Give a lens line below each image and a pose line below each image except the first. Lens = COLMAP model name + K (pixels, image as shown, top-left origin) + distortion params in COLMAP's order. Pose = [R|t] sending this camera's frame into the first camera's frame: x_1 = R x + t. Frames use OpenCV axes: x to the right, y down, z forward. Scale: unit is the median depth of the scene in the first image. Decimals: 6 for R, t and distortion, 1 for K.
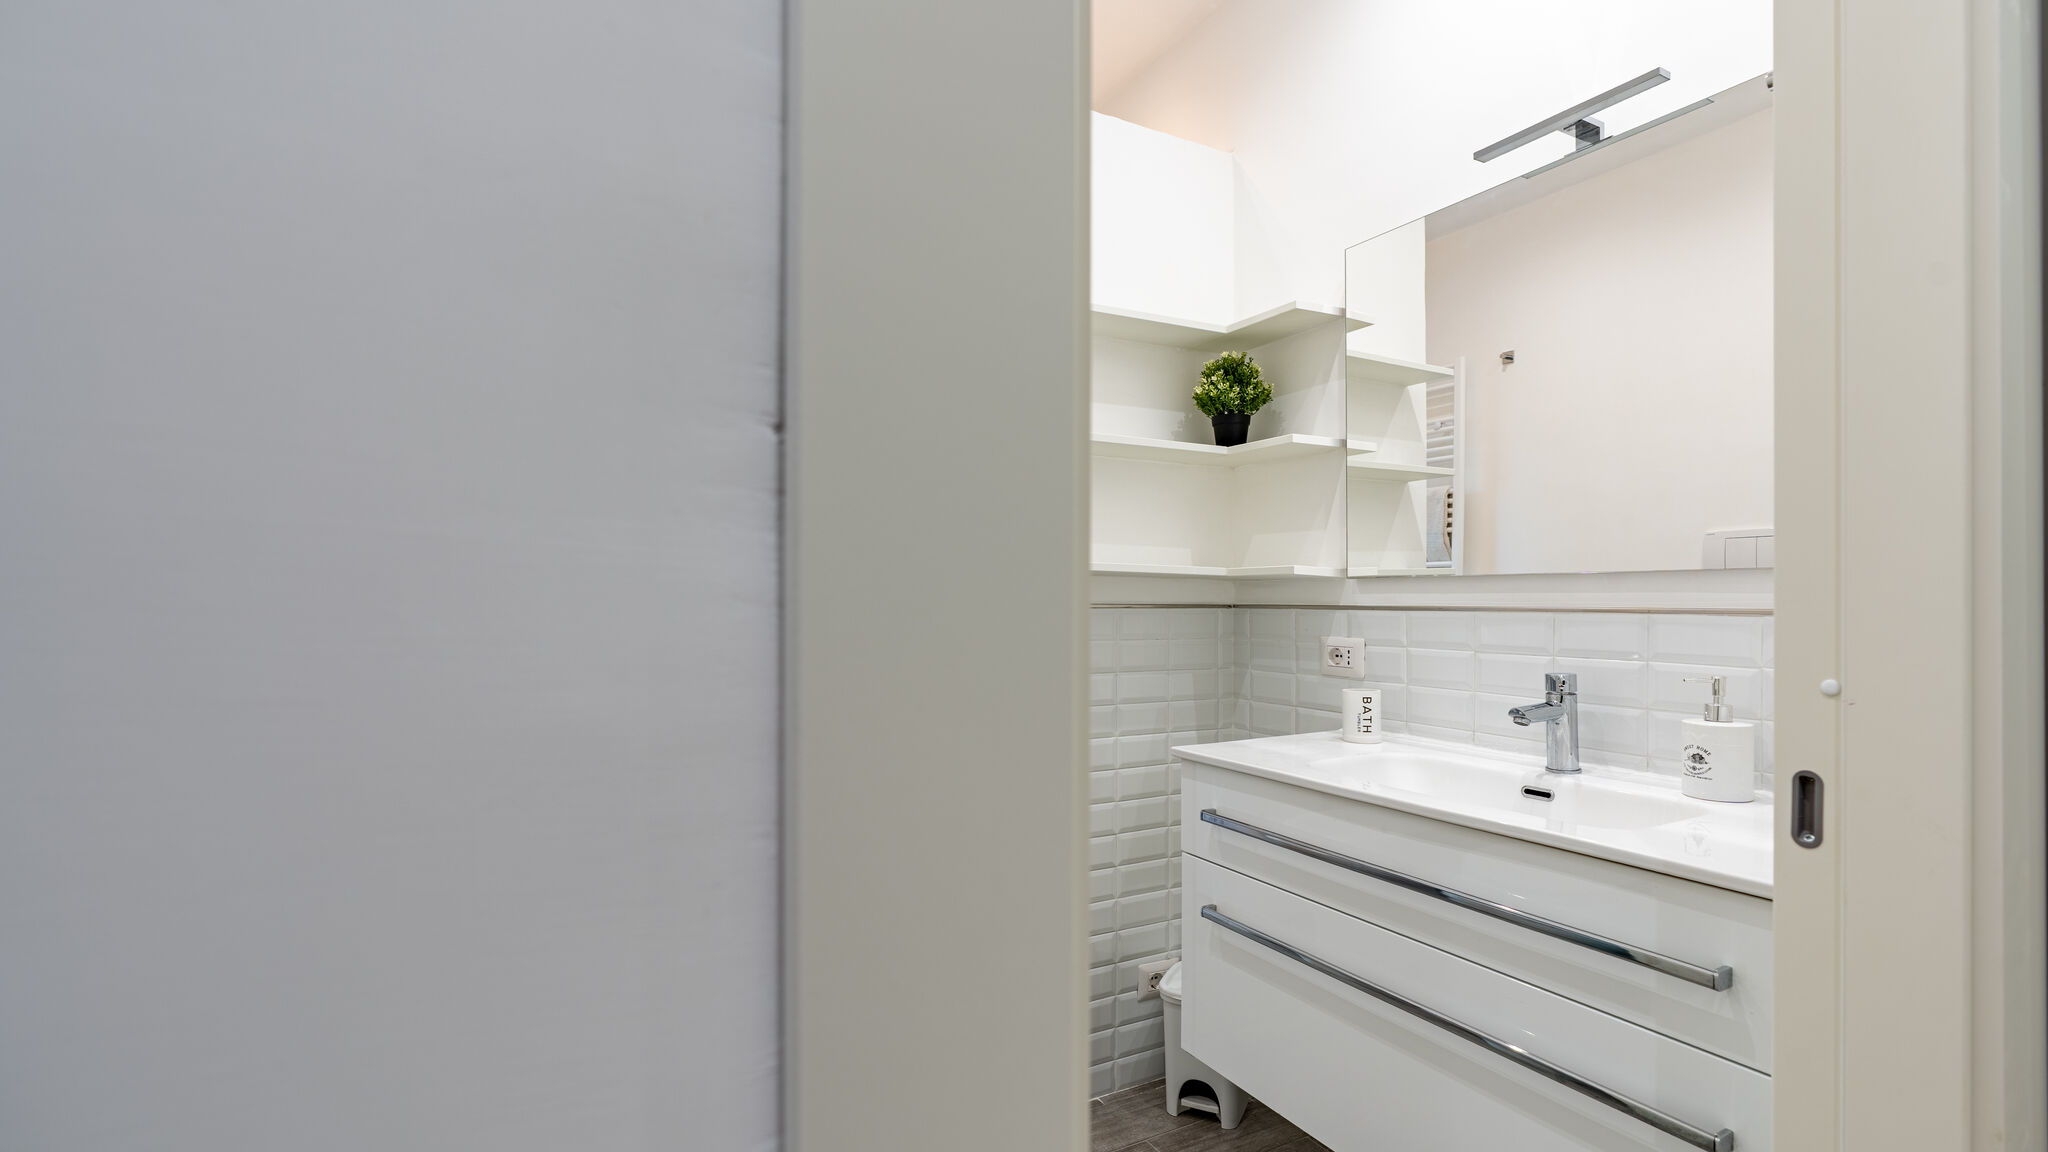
lens RADIAL K [[906.4, 0, 1022.7], [0, 906.4, 590.3], [0, 0, 1]] dist [-0.011980, 0.003359]
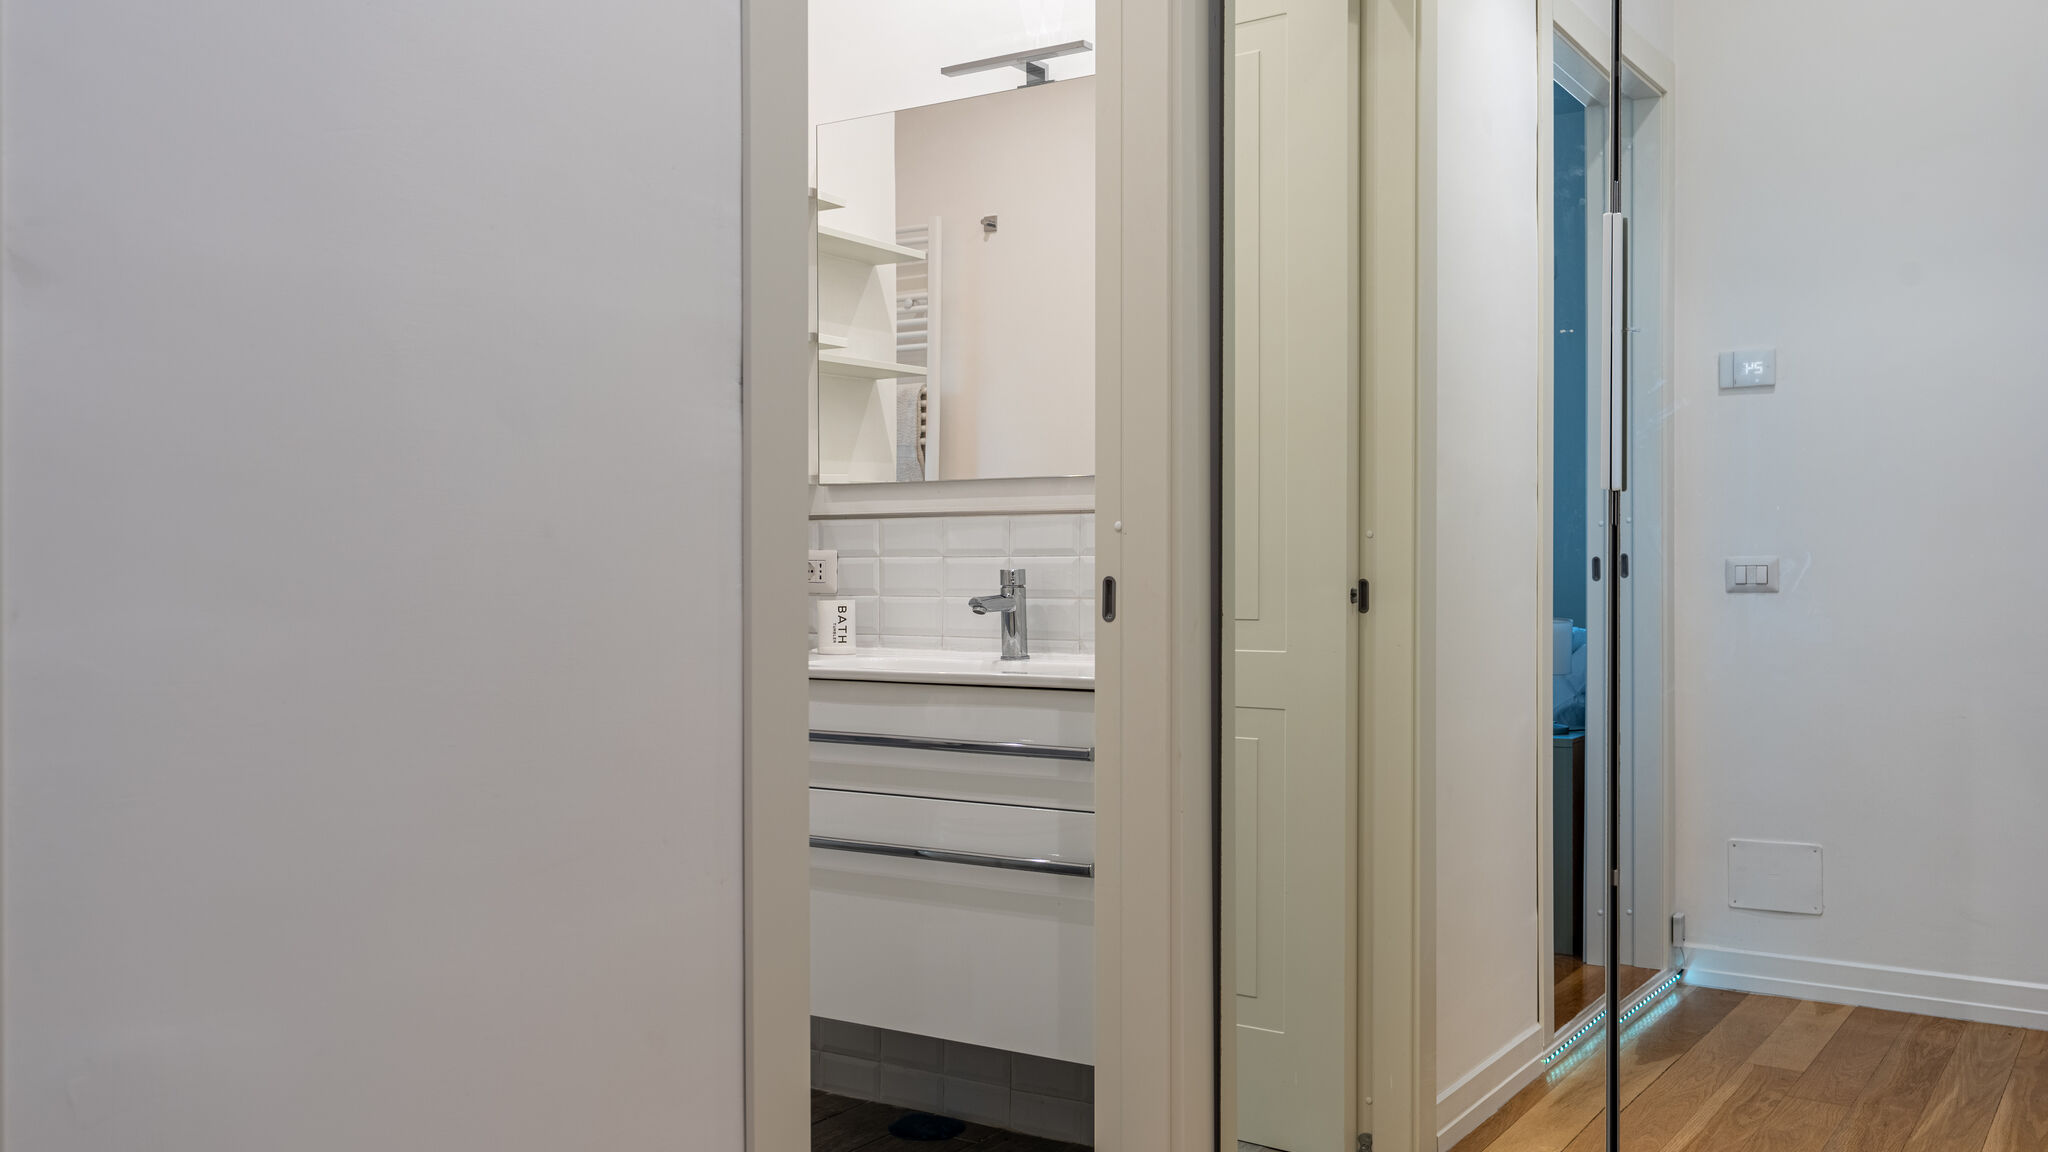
lens RADIAL K [[1690.3, 0, 1024.5], [0, 1690.3, 590.1], [0, 0, 1]] dist [0.014525, 0.000561]
pose [[0.878225, -0.010824, 0.478125, -0.298718], [-0.000120, 0.999739, 0.022853, 0.057607], [-0.478247, -0.020128, 0.877994, -0.649557]]
